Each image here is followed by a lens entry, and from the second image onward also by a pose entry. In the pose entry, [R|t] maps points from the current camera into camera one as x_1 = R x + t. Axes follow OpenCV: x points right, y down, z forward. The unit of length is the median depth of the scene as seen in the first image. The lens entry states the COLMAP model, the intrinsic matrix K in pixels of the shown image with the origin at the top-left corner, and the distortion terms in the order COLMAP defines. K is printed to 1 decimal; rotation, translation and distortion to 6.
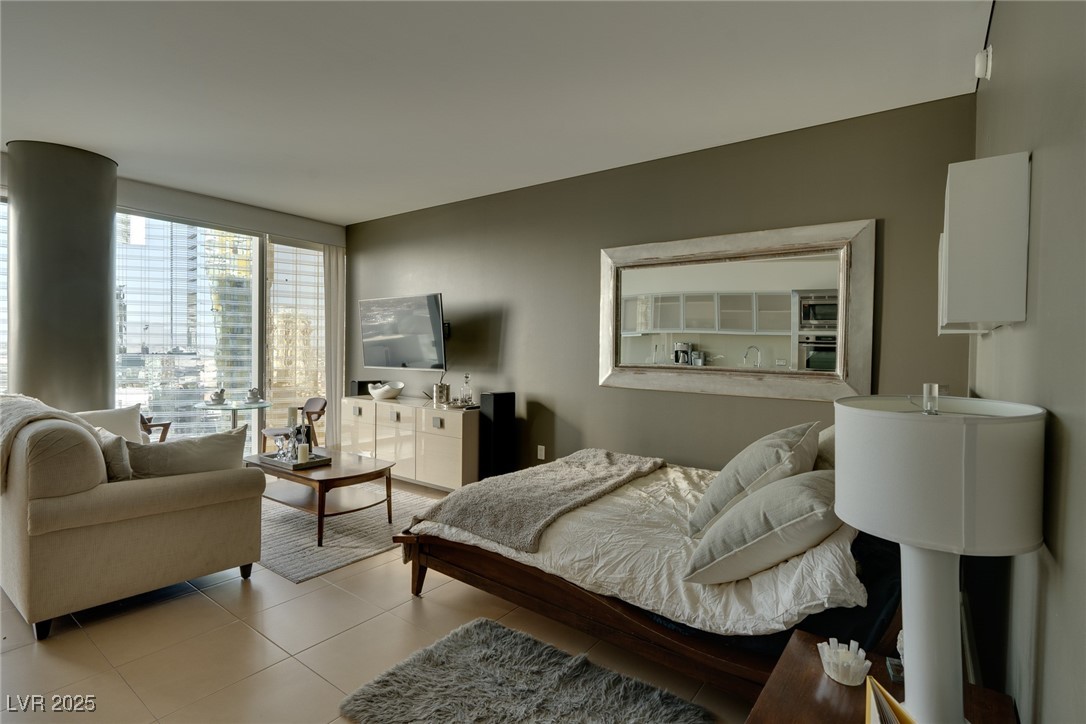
lens RADIAL K [[519.6, 0, 543.3], [0, 519.6, 357.9], [0, 0, 1]] dist [-0.004852, 0.000718]
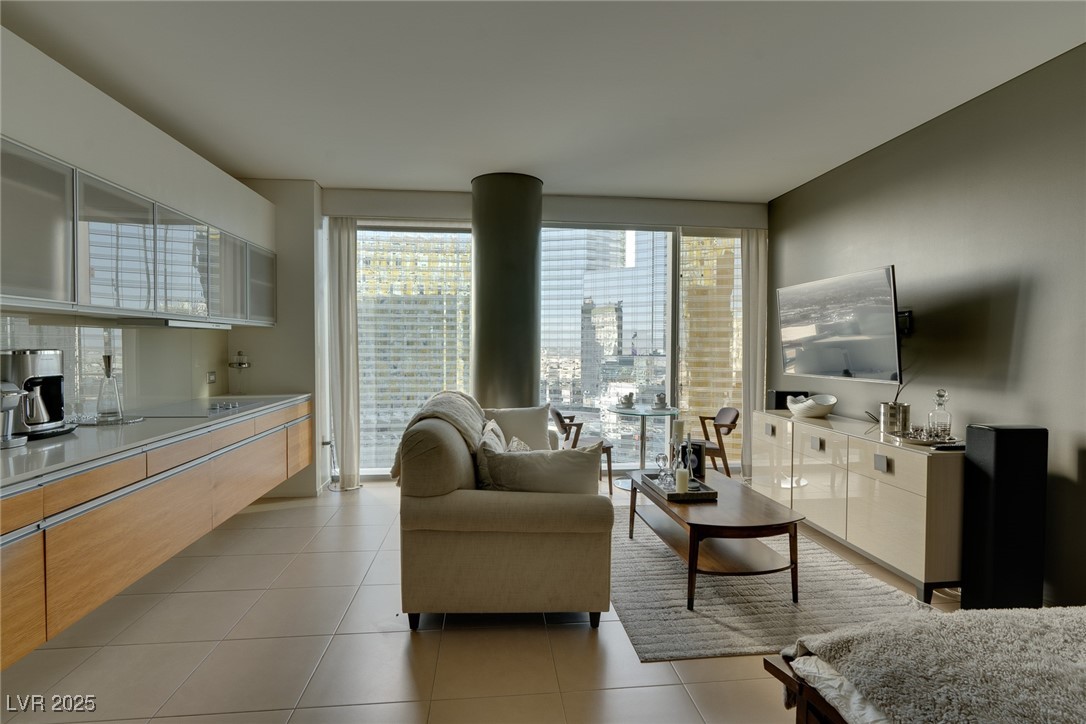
lens RADIAL K [[519.6, 0, 543.3], [0, 519.6, 357.9], [0, 0, 1]] dist [-0.004852, 0.000718]
pose [[0.673811, 0.006224, -0.738878, -0.009722], [-0.009008, 0.999959, 0.000208, -0.004039], [0.738849, 0.006516, 0.673839, 0.227777]]
